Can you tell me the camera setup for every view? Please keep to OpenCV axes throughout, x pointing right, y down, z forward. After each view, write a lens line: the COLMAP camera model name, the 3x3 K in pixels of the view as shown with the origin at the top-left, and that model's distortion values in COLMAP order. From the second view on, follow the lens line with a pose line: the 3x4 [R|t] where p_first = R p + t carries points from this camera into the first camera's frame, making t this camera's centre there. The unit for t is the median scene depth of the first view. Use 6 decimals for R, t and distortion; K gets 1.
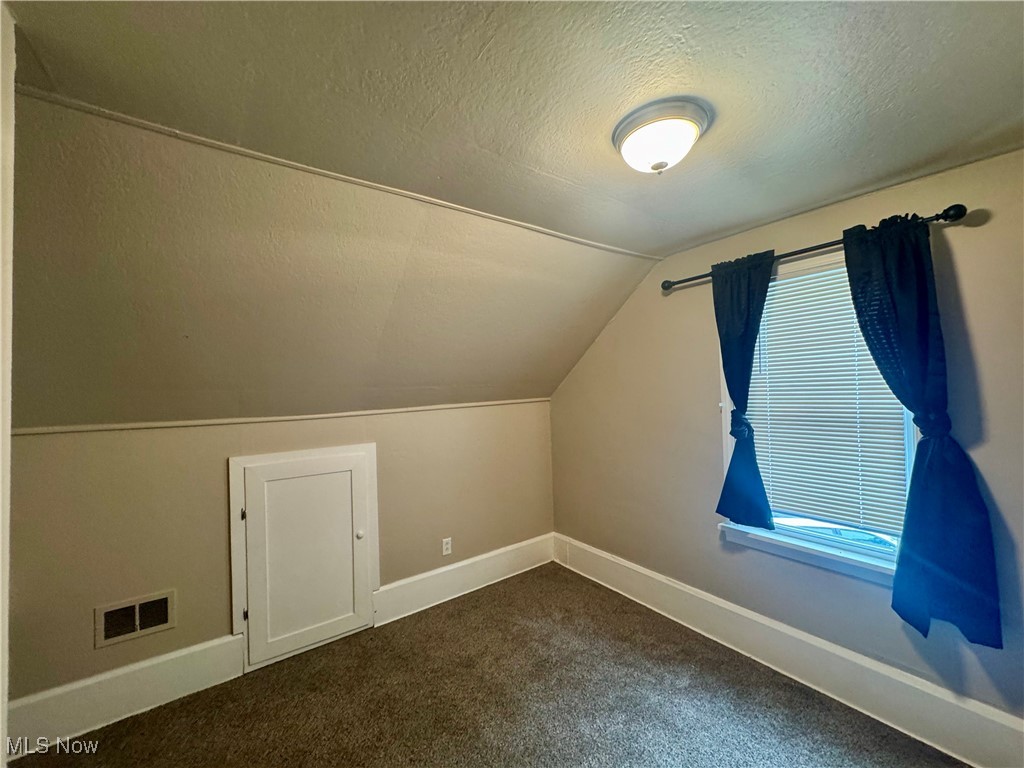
lens RADIAL K [[408.9, 0, 510.7], [0, 408.9, 386.6], [0, 0, 1]] dist [0.004146, -0.000091]
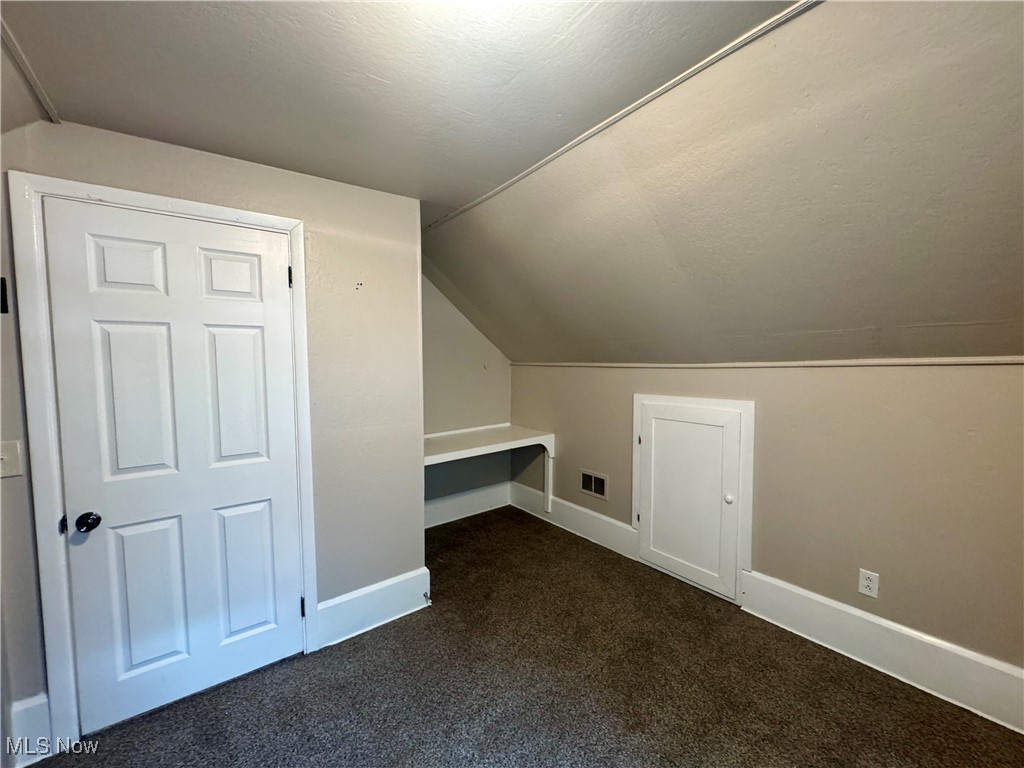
lens RADIAL K [[408.9, 0, 510.2], [0, 408.9, 387.8], [0, 0, 1]] dist [0.004146, -0.000091]
pose [[0.019179, 0.096760, -0.995123, 0.641950], [0.025409, 0.994937, 0.097232, 0.021452], [0.999493, -0.027150, 0.016623, 0.654979]]
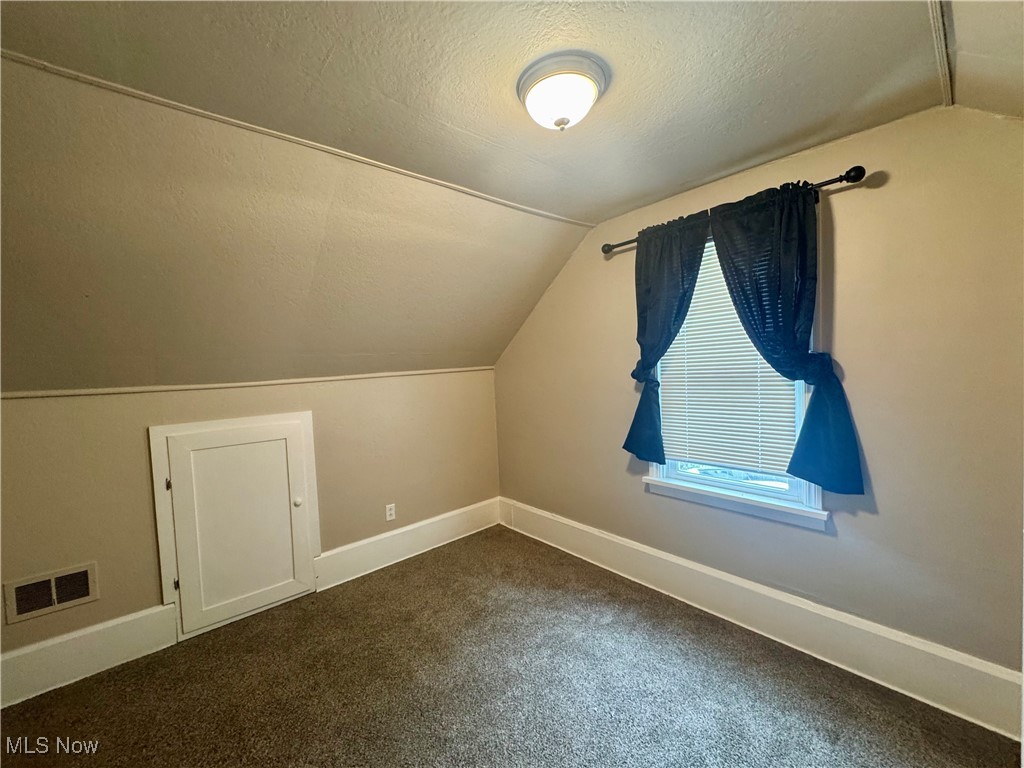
lens RADIAL K [[408.9, 0, 509.0], [0, 408.9, 385.8], [0, 0, 1]] dist [0.004146, -0.000091]
pose [[0.996346, -0.017604, 0.083577, 0.085258], [0.013367, 0.998610, 0.050982, 0.043543], [-0.084359, -0.049679, 0.995196, -0.029062]]
